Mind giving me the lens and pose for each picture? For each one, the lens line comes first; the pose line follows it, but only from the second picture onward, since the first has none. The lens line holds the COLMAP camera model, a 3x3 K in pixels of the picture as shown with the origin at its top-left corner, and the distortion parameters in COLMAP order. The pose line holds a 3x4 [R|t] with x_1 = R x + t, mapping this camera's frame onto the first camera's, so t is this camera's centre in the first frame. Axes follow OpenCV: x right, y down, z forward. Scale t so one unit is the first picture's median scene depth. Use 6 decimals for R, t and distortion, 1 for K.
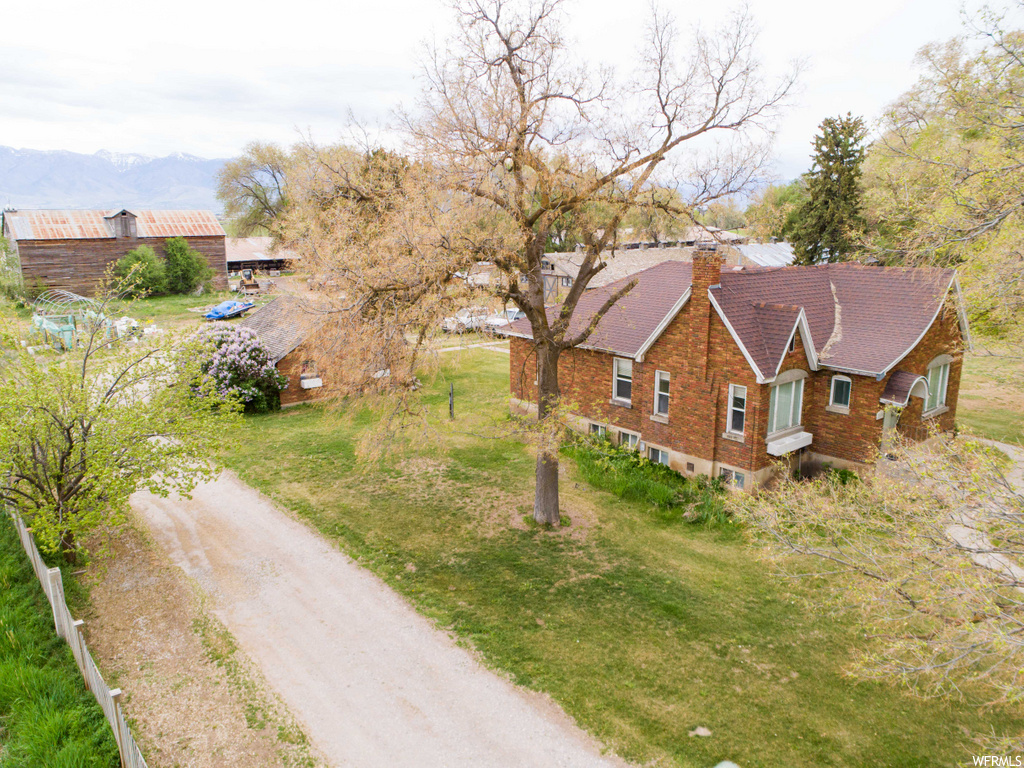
lens RADIAL K [[767.0, 0, 512.0], [0, 767.0, 384.0], [0, 0, 1]] dist [-0.034915, 0.007664]
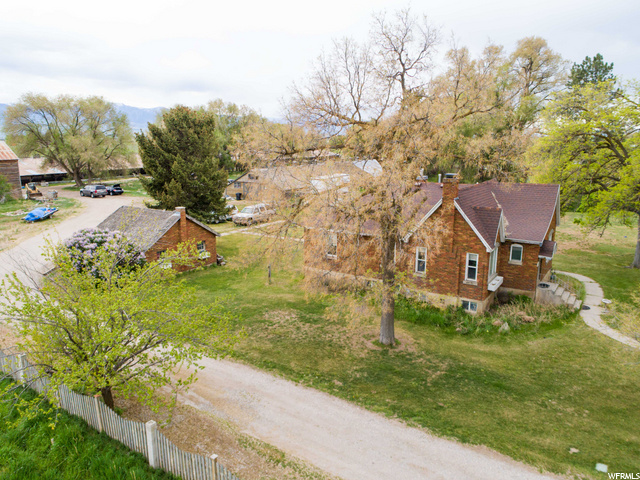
lens RADIAL K [[479.4, 0, 320.0], [0, 479.4, 240.0], [0, 0, 1]] dist [-0.034915, 0.007664]
pose [[0.957125, -0.057511, 0.283910, -0.375969], [0.059646, 0.998219, 0.001127, -0.054828], [-0.283469, 0.015856, 0.958850, 0.035424]]
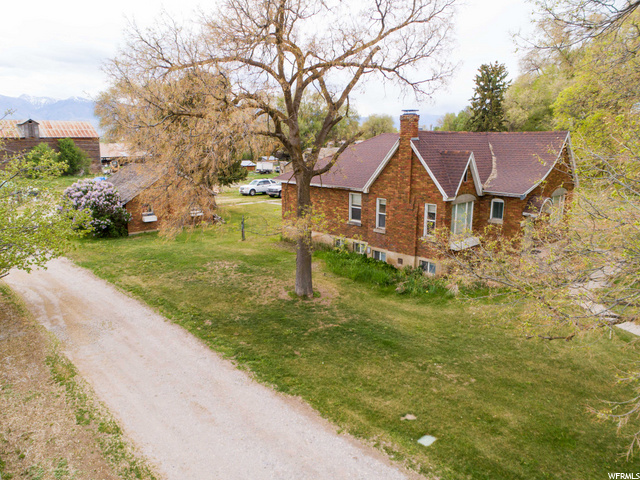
lens RADIAL K [[479.4, 0, 320.0], [0, 479.4, 240.0], [0, 0, 1]] dist [-0.034915, 0.007664]
pose [[0.998051, -0.010847, 0.061448, 0.020377], [0.011227, 0.999920, -0.005829, 0.079273], [-0.061380, 0.006508, 0.998093, 0.077827]]
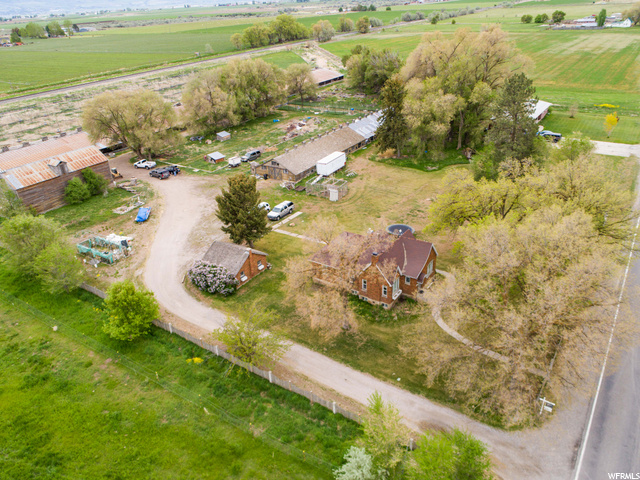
lens RADIAL K [[479.4, 0, 320.0], [0, 479.4, 240.0], [0, 0, 1]] dist [-0.034915, 0.007664]
pose [[0.960599, -0.166766, 0.222348, -0.596348], [0.107034, 0.960252, 0.257797, -0.977440], [-0.256502, -0.223840, 0.940267, -1.334532]]
